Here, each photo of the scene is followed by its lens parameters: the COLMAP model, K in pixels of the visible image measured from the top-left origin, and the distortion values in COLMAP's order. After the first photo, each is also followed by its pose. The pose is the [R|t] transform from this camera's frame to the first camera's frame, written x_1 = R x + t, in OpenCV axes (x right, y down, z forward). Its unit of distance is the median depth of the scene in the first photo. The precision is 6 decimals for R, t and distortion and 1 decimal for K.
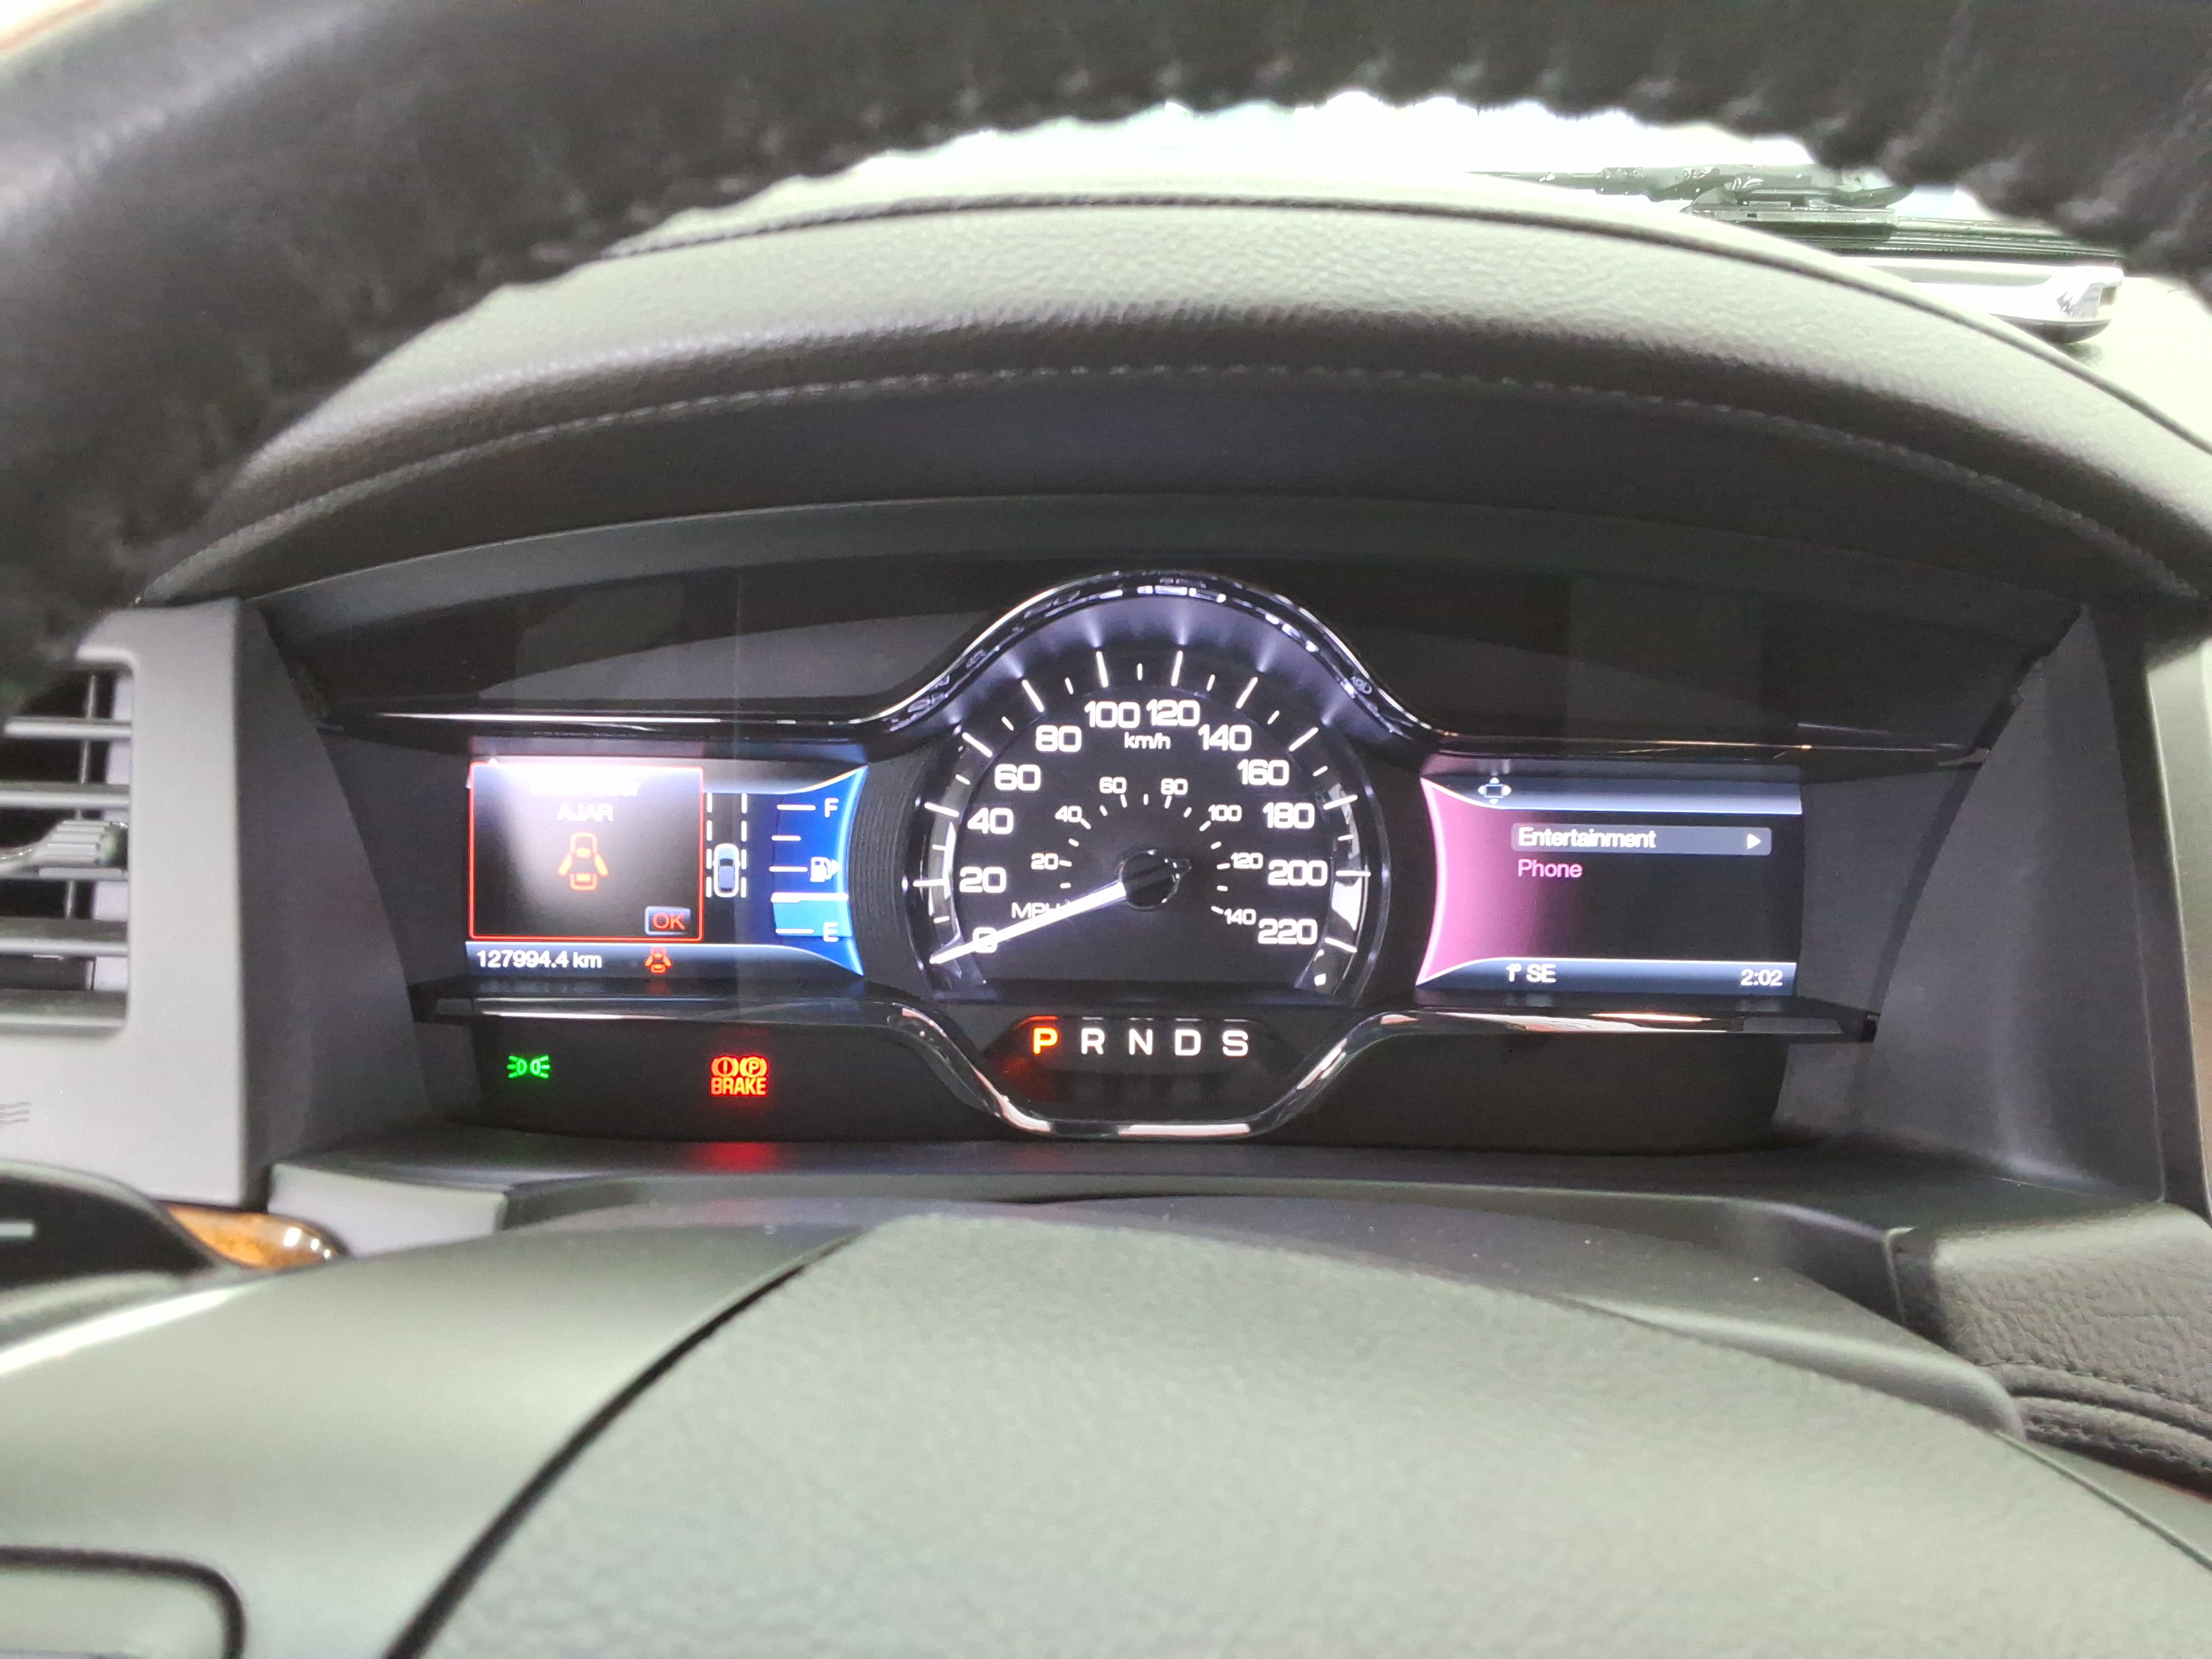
lens RADIAL K [[1754.2, 0, 1114.6], [0, 1754.2, 867.4], [0, 0, 1]] dist [0.123748, -0.187183]
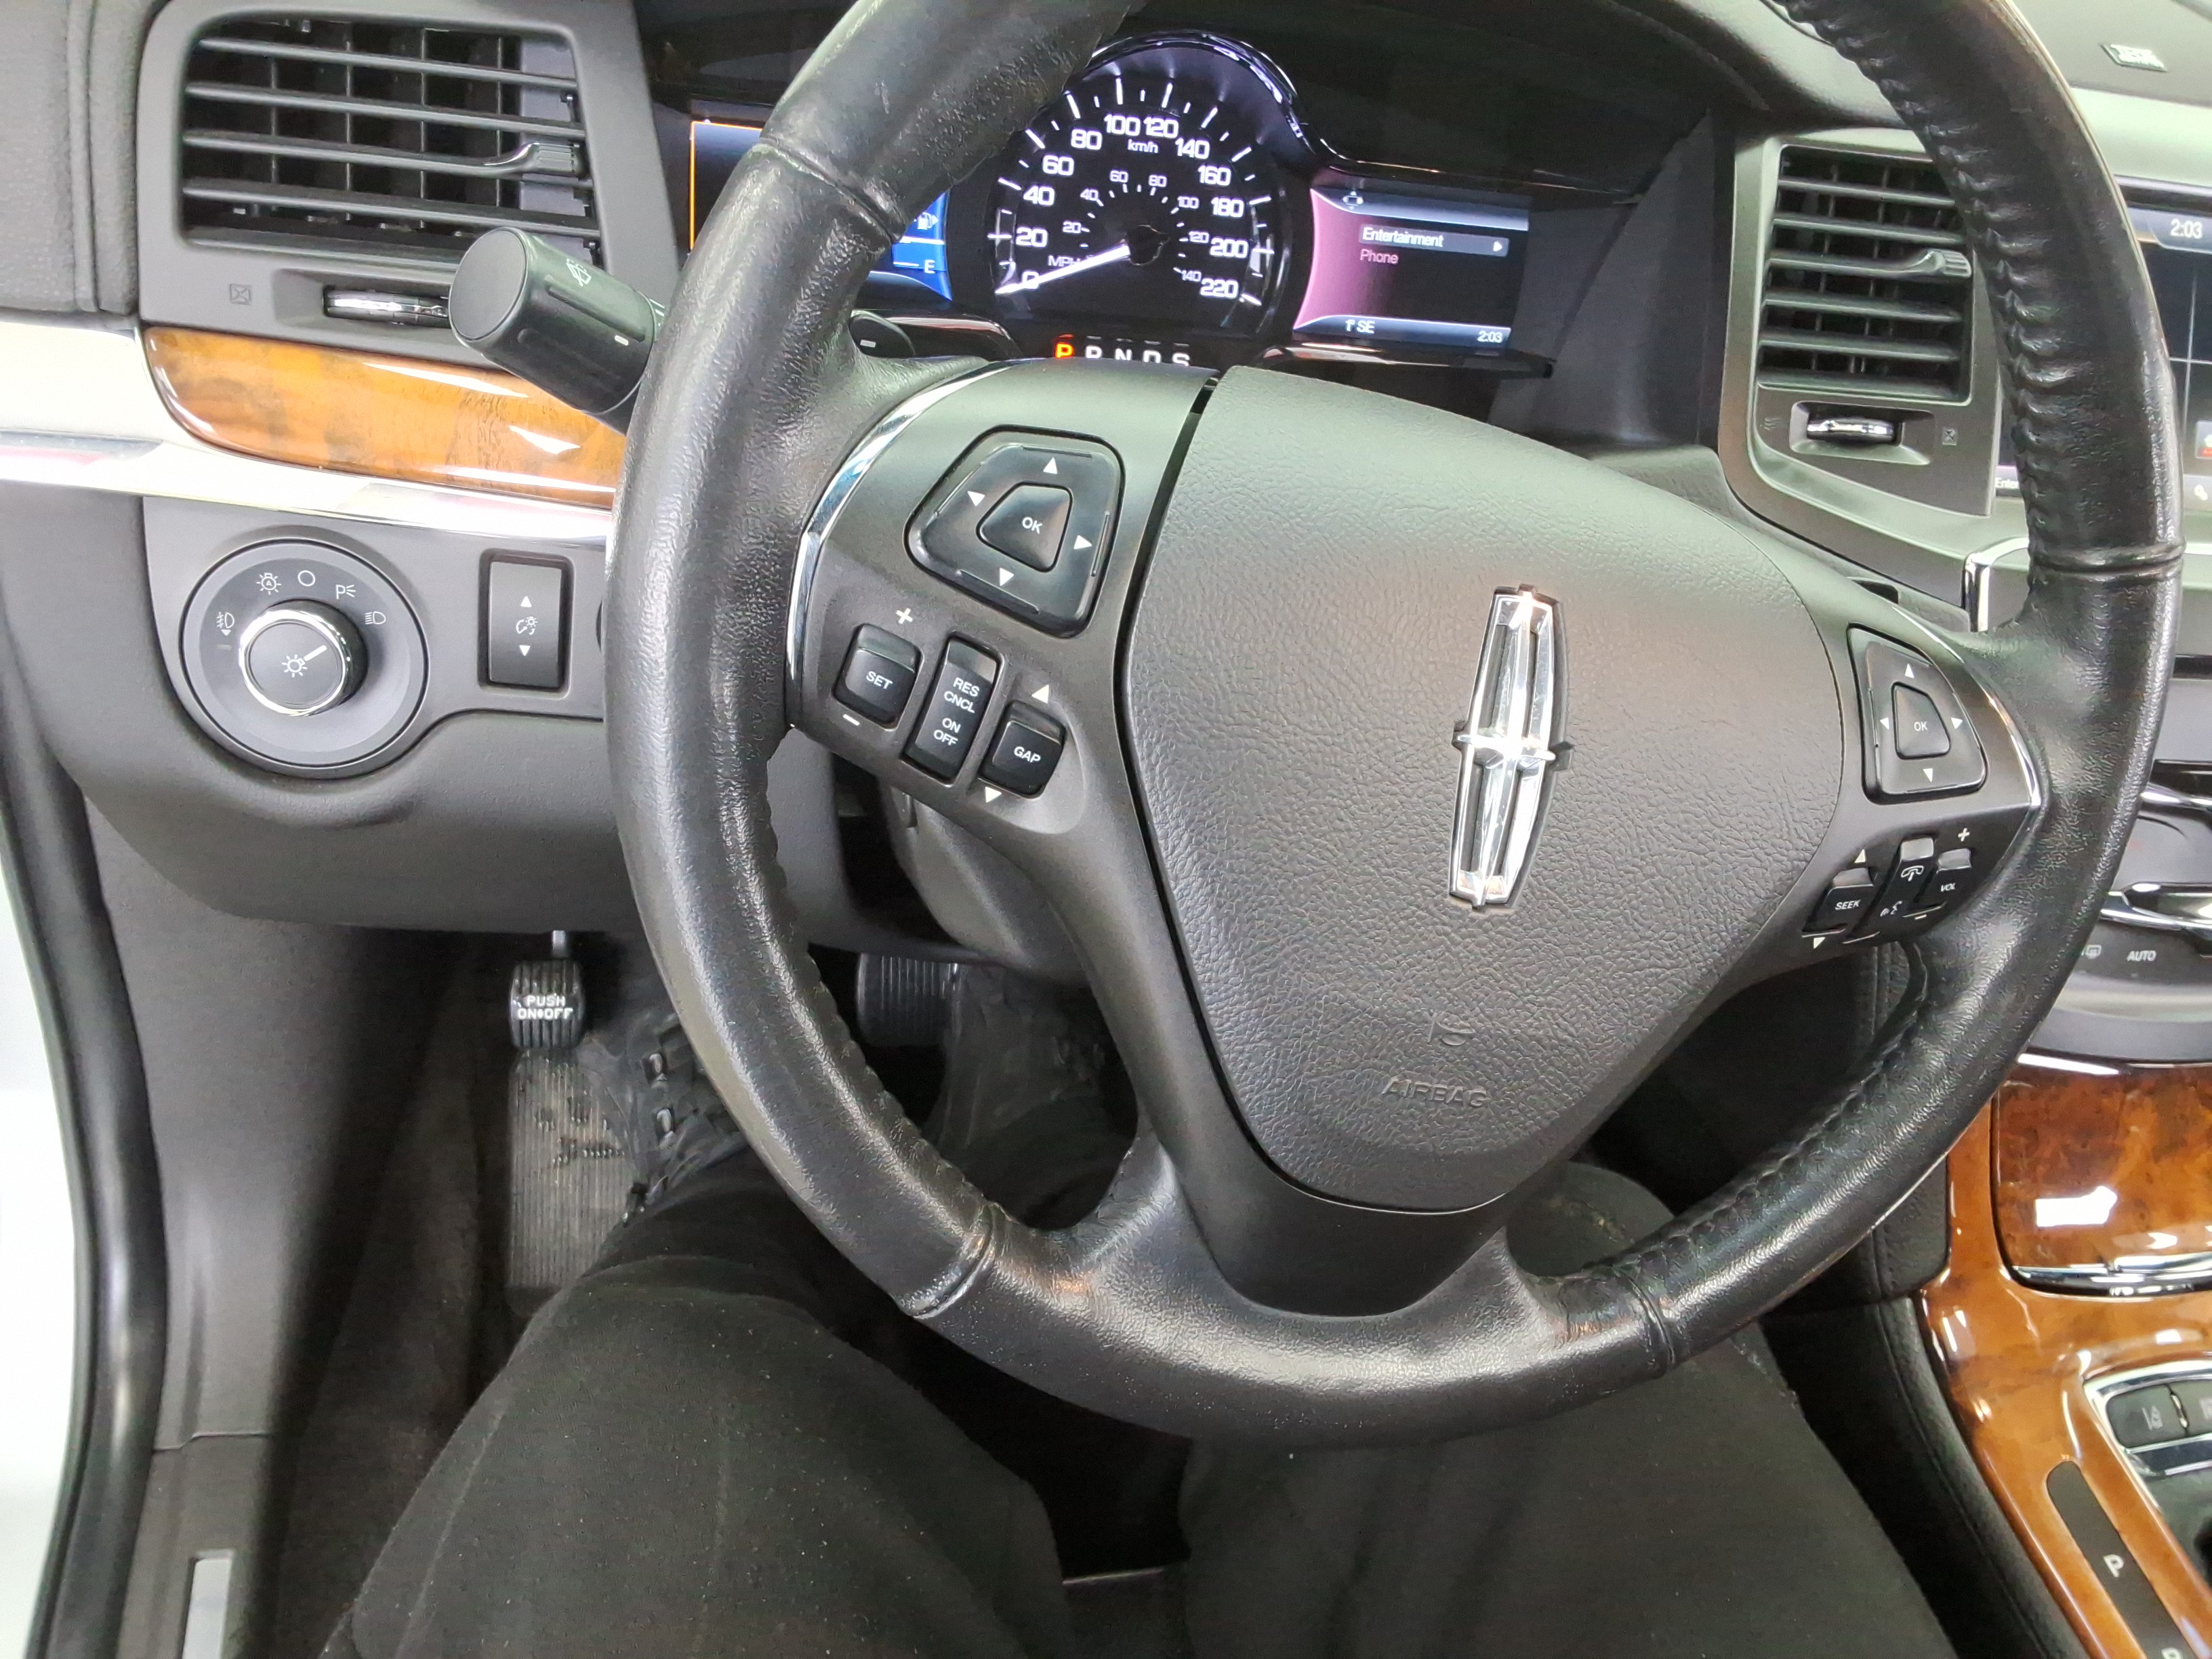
lens RADIAL K [[1754.2, 0, 1114.6], [0, 1754.2, 867.4], [0, 0, 1]] dist [0.123748, -0.187183]
pose [[0.972184, -0.008237, 0.234073, -0.367097], [-0.065172, 0.950399, 0.304129, 0.052698], [-0.224968, -0.310925, 0.923426, -0.595644]]
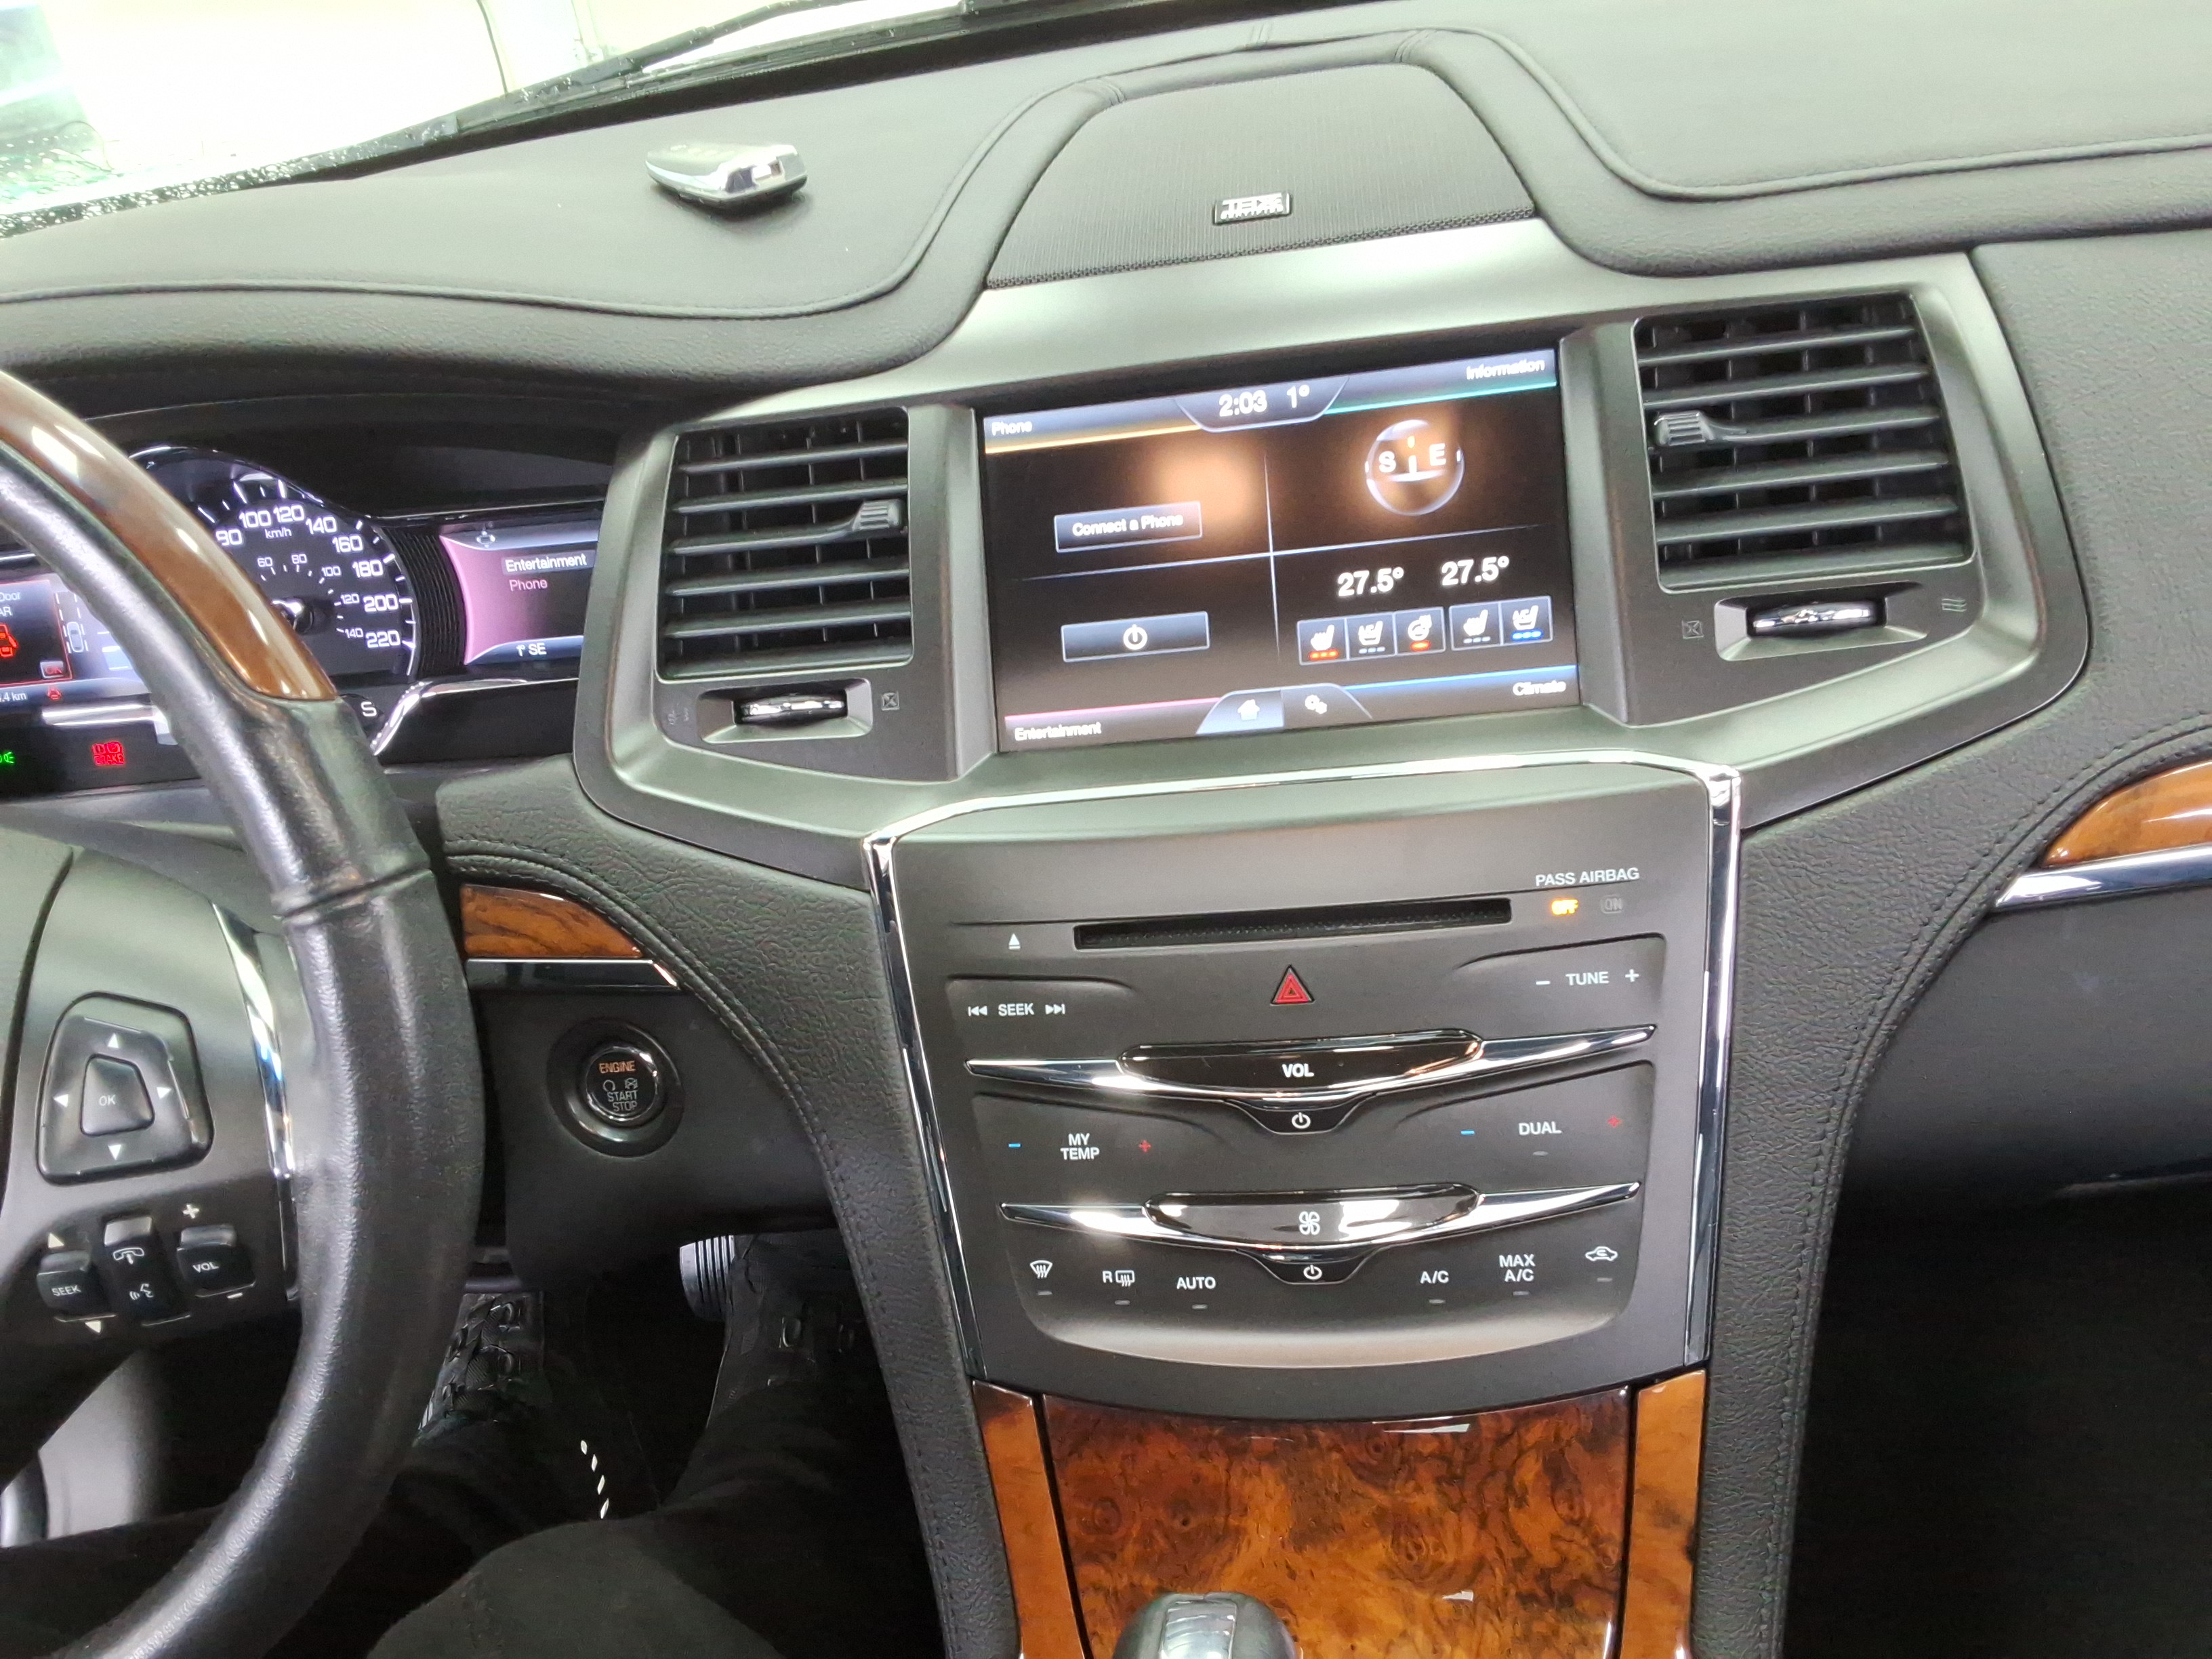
lens RADIAL K [[1835.6, 0, 1104.1], [0, 1835.6, 870.5], [0, 0, 1]] dist [0.127684, -0.225918]
pose [[0.972410, -0.073870, -0.221273, 1.139928], [0.114263, 0.977787, 0.175715, 0.018873], [0.203378, -0.196150, 0.959251, -0.591654]]
